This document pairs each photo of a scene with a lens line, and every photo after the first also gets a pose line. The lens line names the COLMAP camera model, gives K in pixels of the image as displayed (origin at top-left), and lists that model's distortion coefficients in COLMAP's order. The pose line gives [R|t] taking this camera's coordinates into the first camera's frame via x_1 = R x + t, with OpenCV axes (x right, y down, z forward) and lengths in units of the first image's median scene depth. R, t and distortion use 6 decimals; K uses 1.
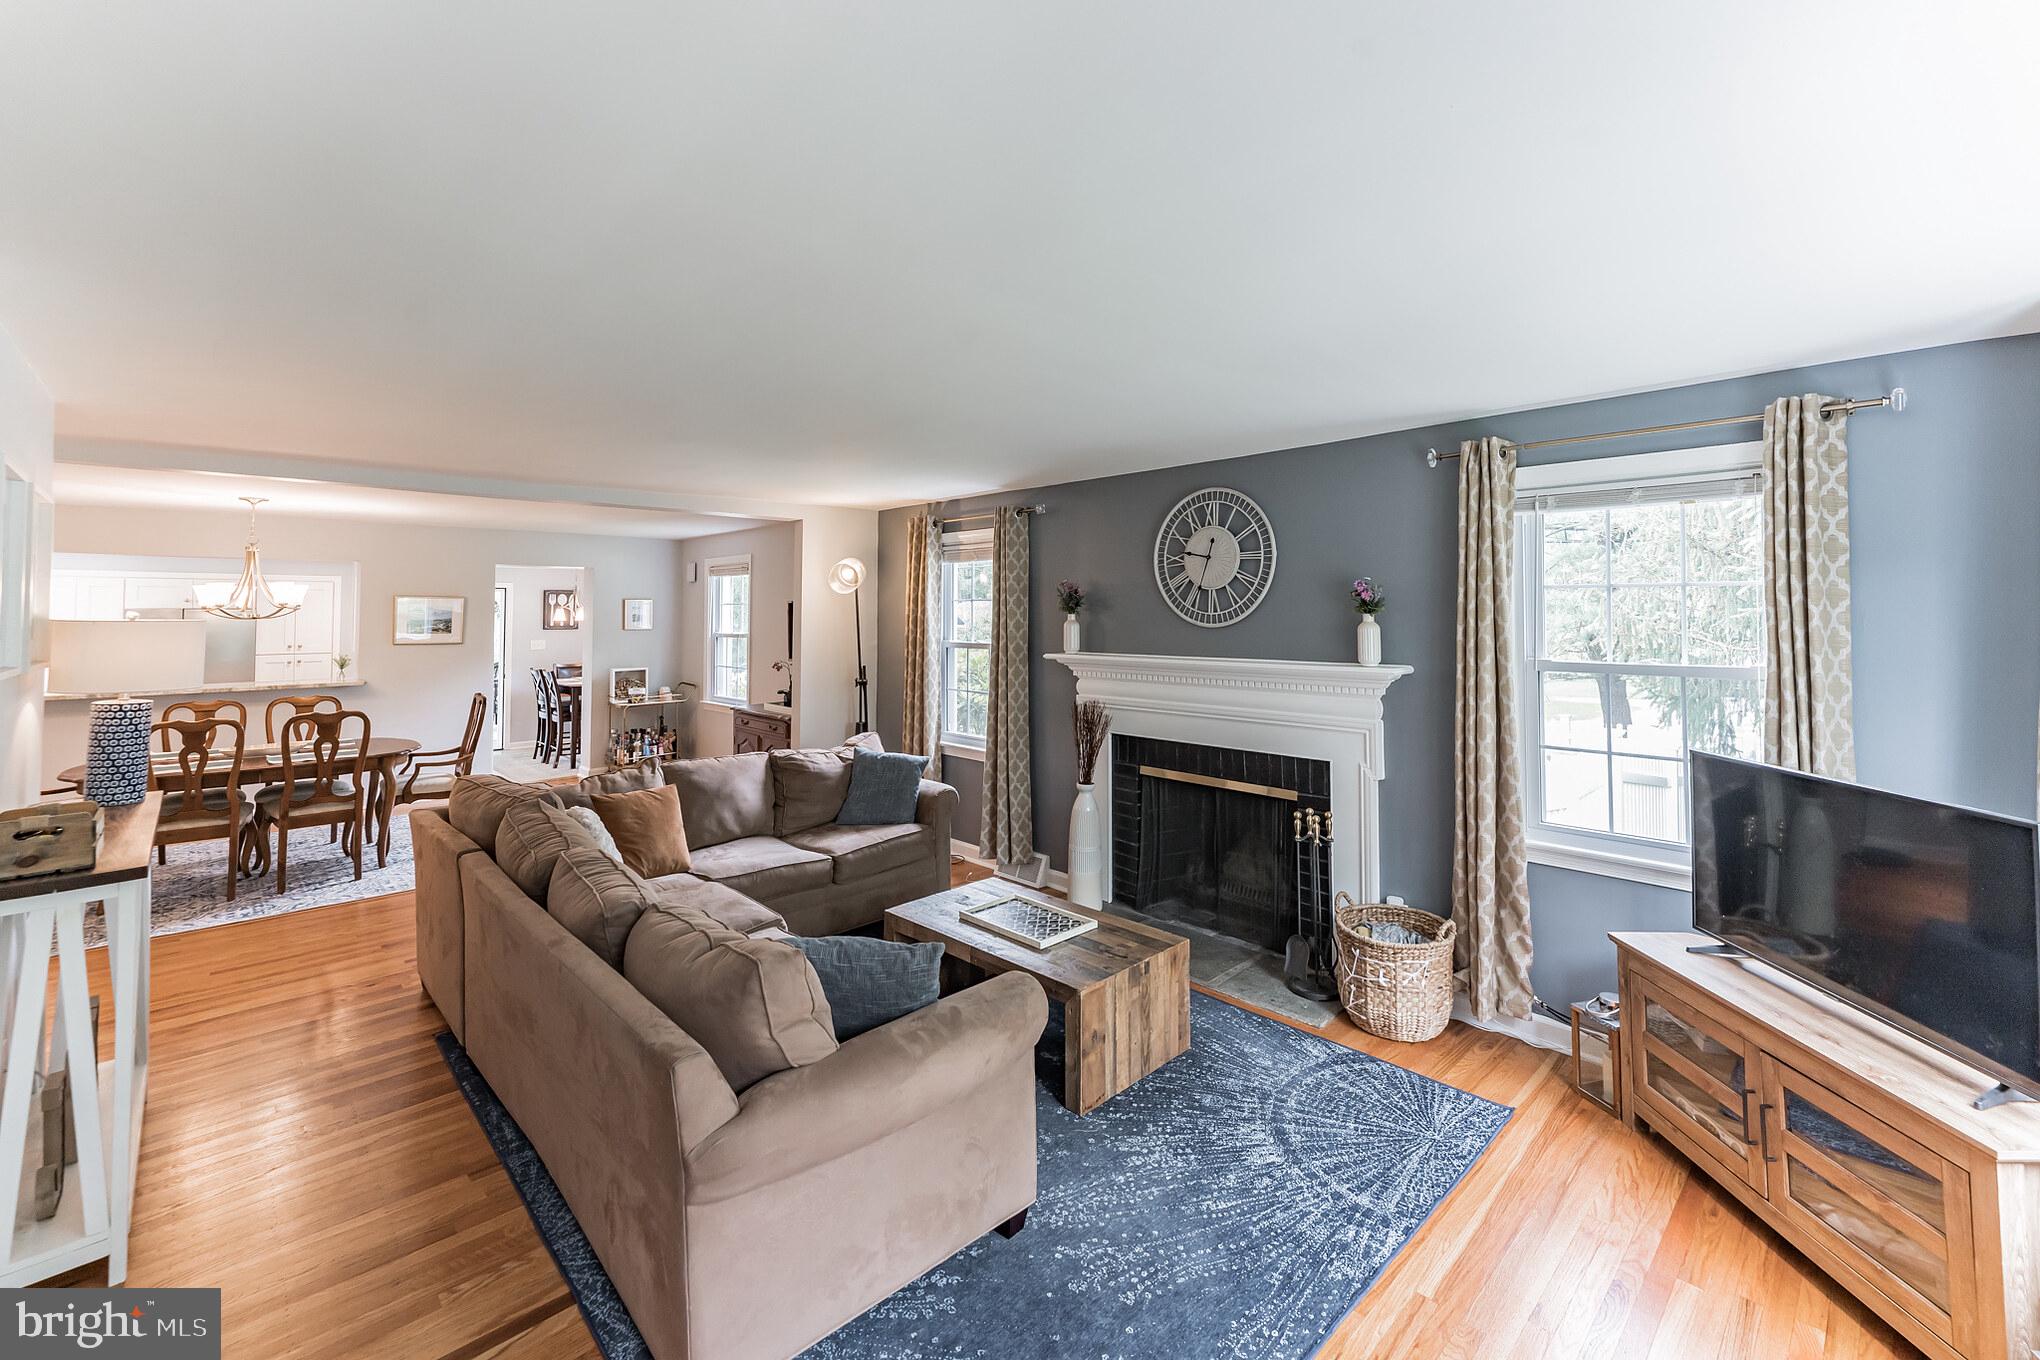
lens RADIAL K [[849.6, 0, 1019.5], [0, 849.6, 589.1], [0, 0, 1]] dist [-0.000480, -0.000443]
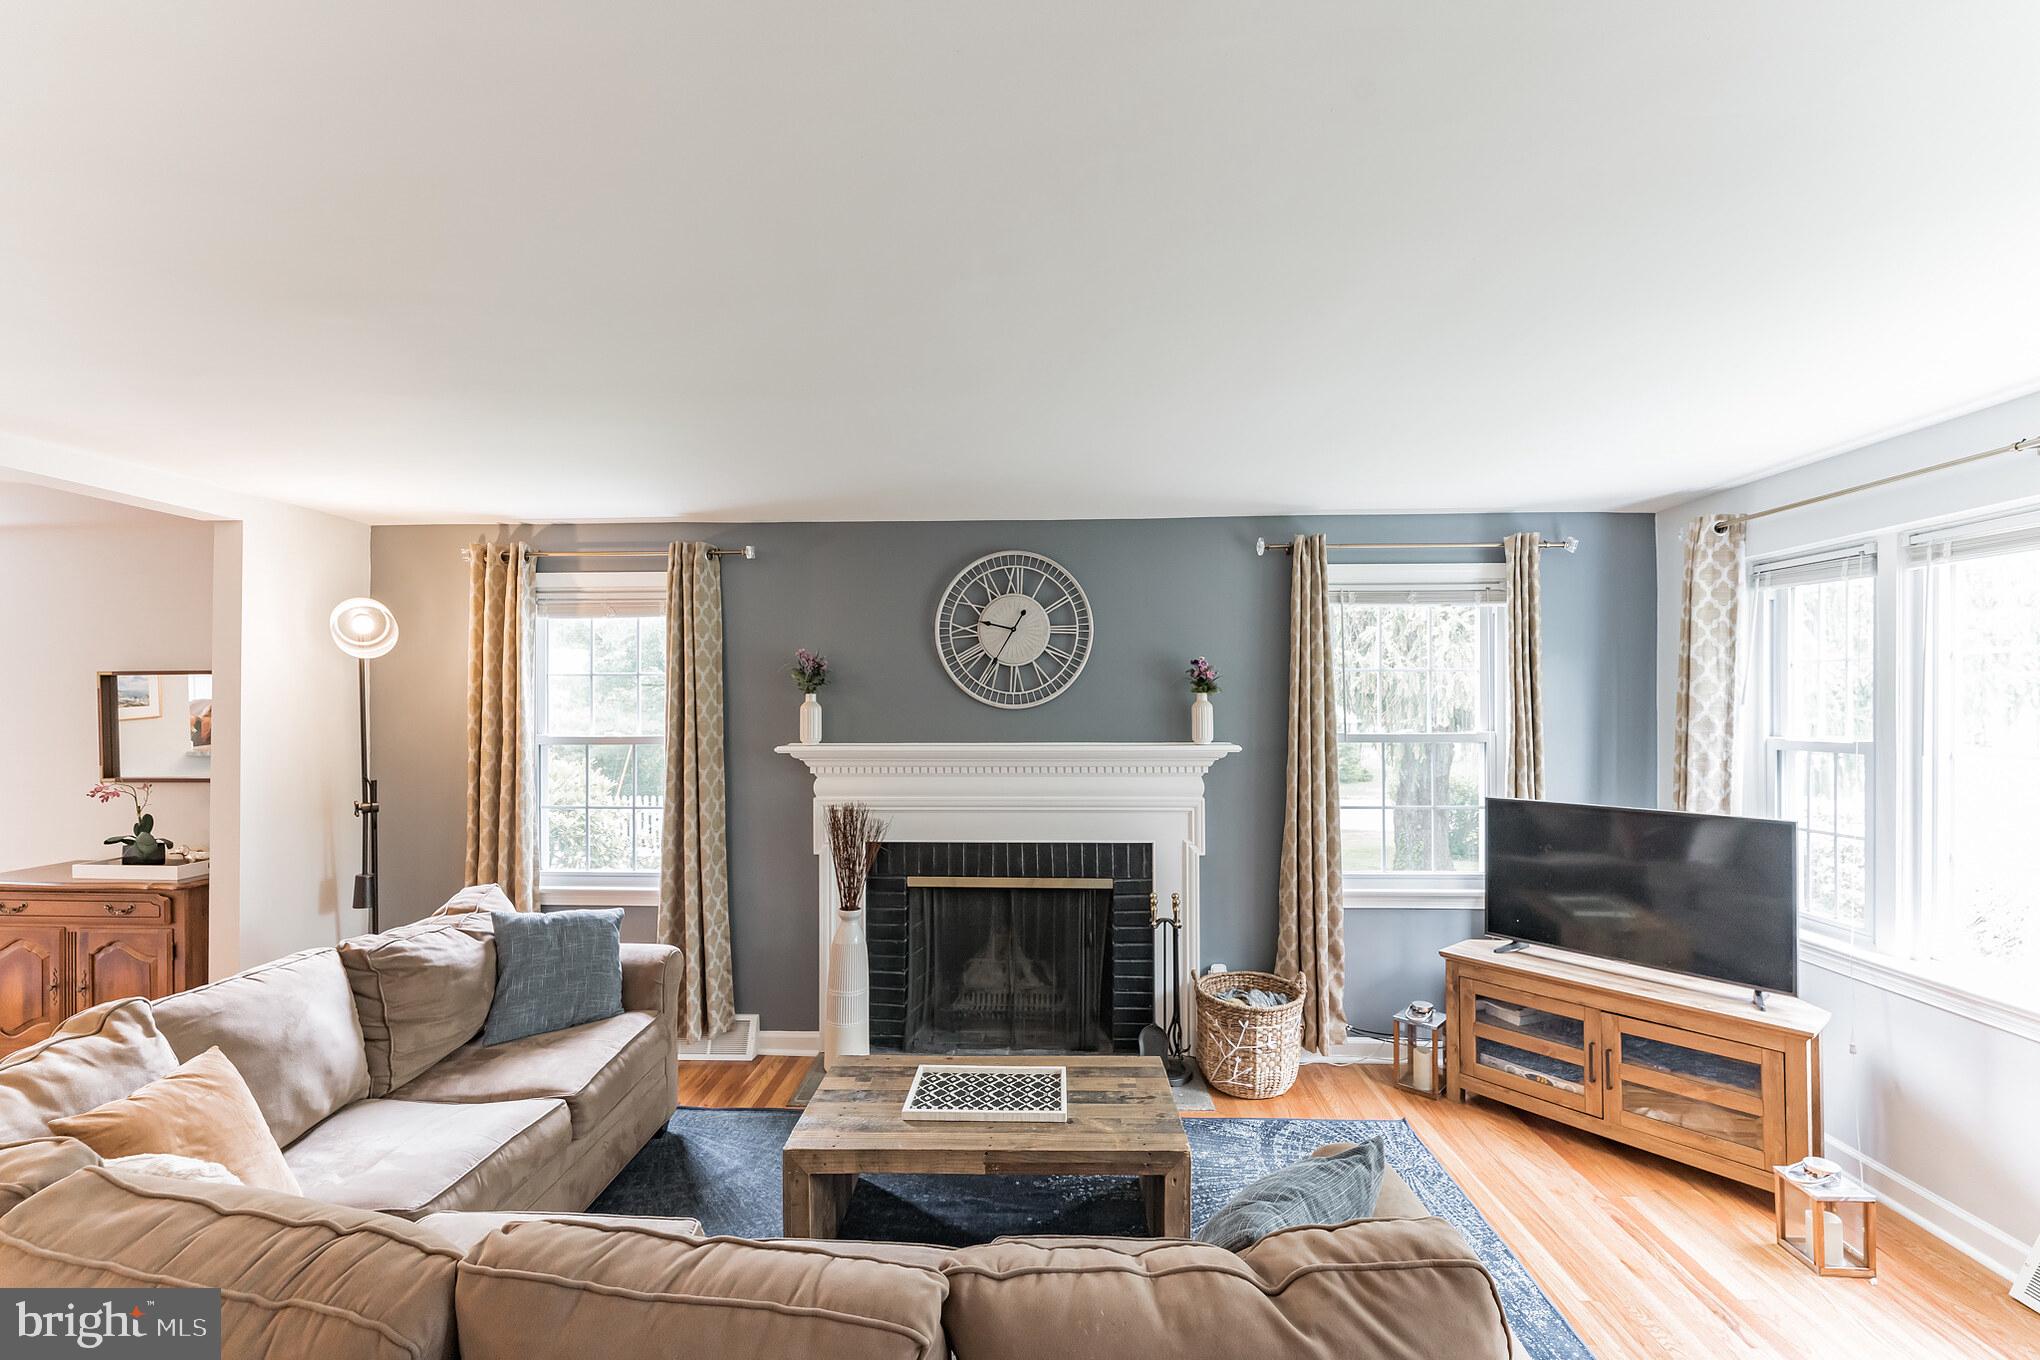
lens RADIAL K [[874.1, 0, 1021.6], [0, 874.1, 707.9], [0, 0, 1]] dist [0.001223, 0.000261]
pose [[0.721663, -0.001851, 0.692242, -0.399863], [-0.018978, 0.999568, 0.022457, 0.023677], [-0.691984, -0.029344, 0.721316, 0.339668]]
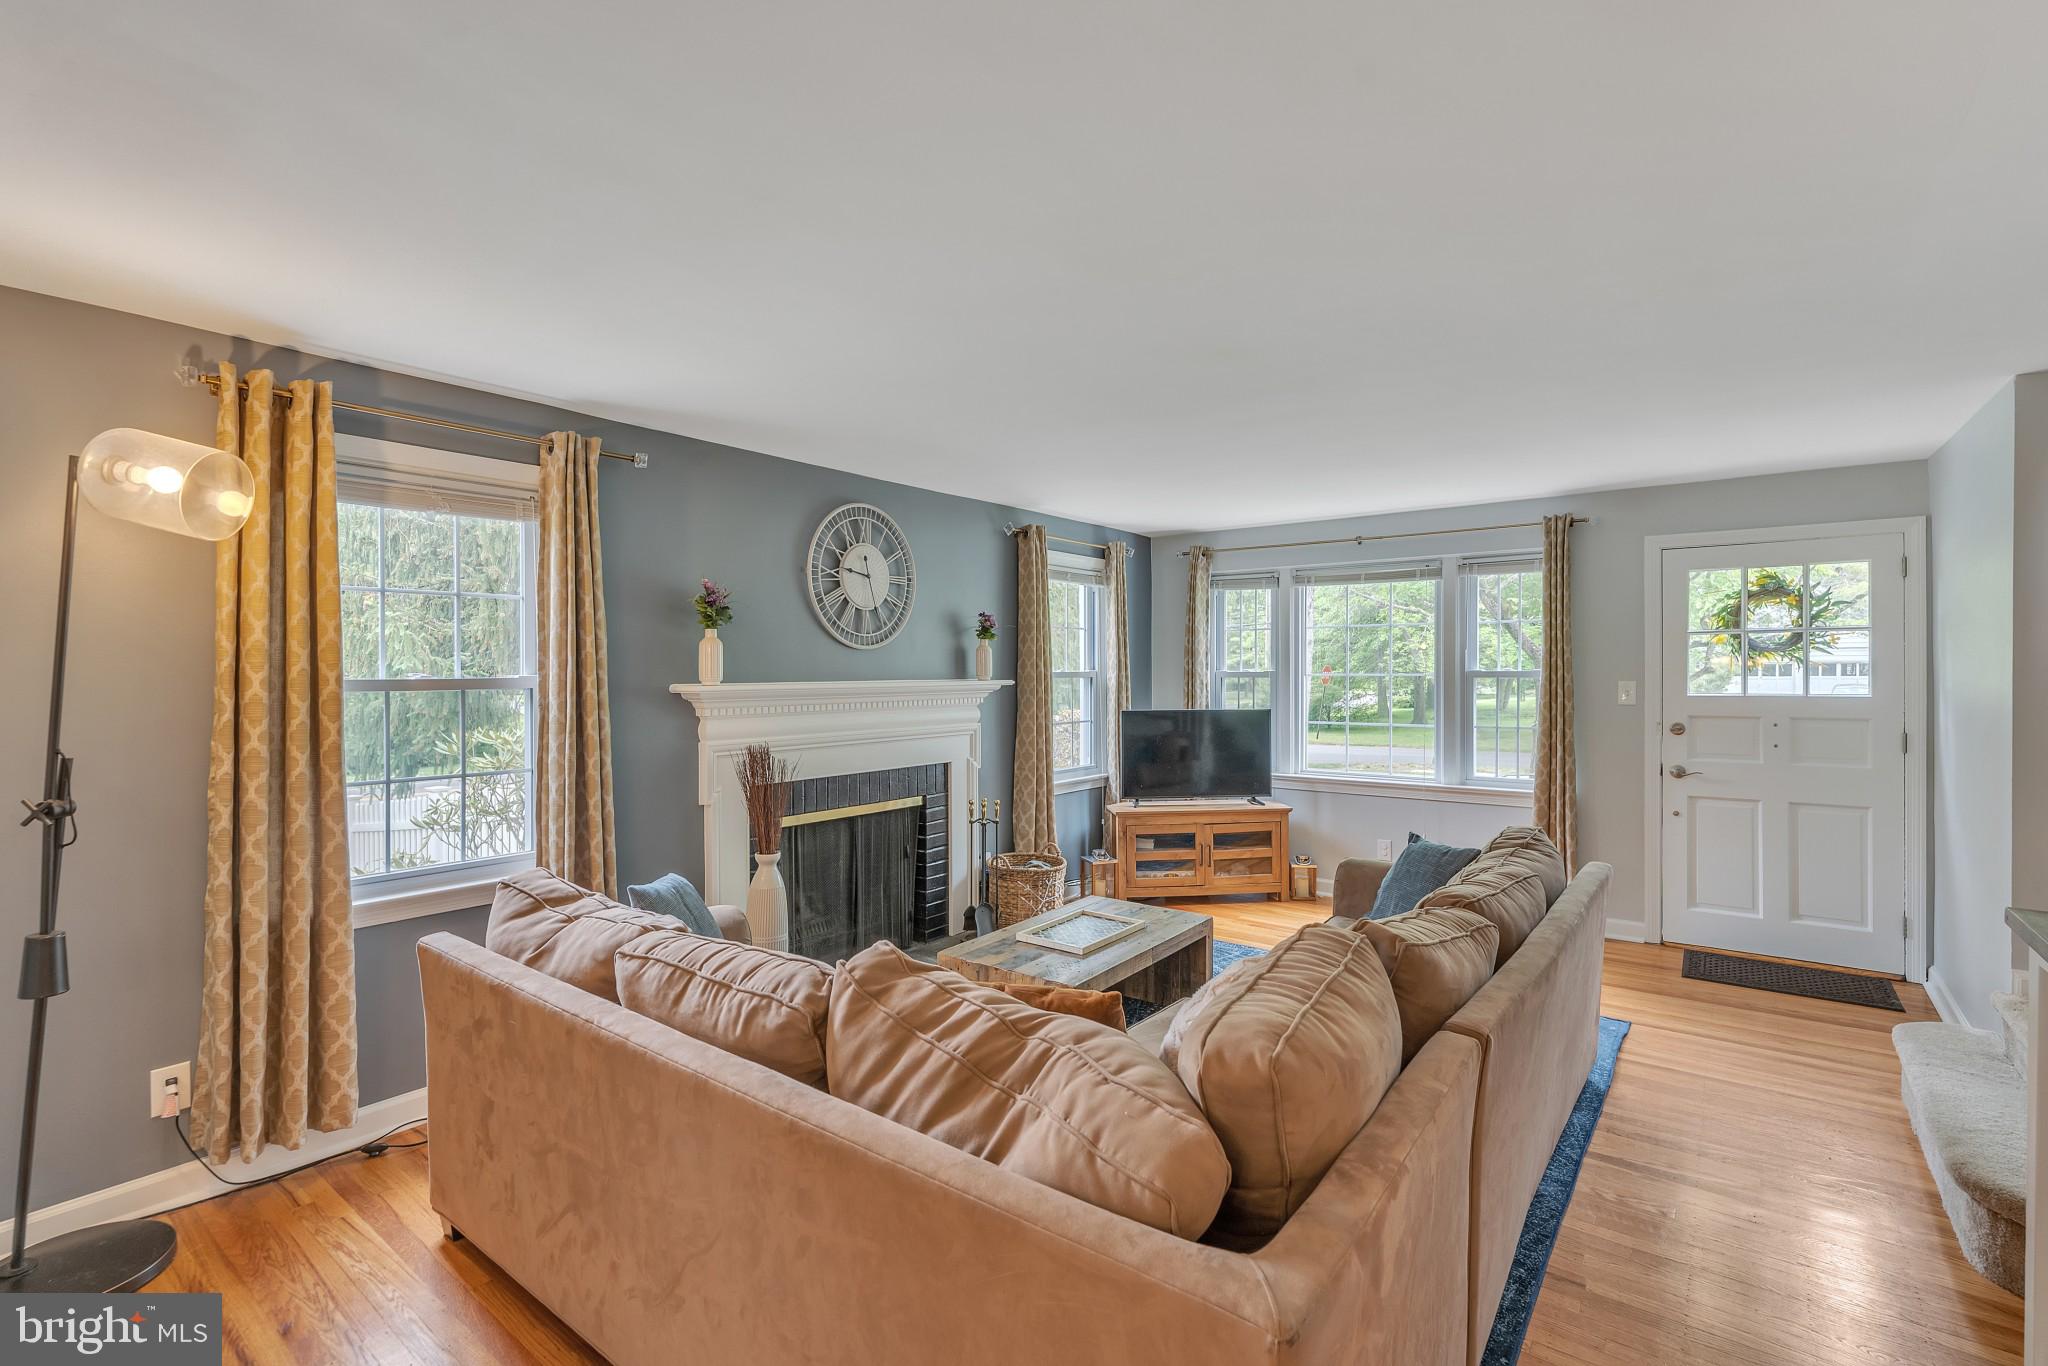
lens RADIAL K [[927.0, 0, 1024.0], [0, 927.0, 683.0], [0, 0, 1]] dist [-0.002437, -0.000239]
pose [[-0.144933, -0.013302, 0.989352, -0.841909], [-0.024969, 0.999640, 0.009782, 0.068727], [-0.989126, -0.023286, -0.145213, 0.978238]]
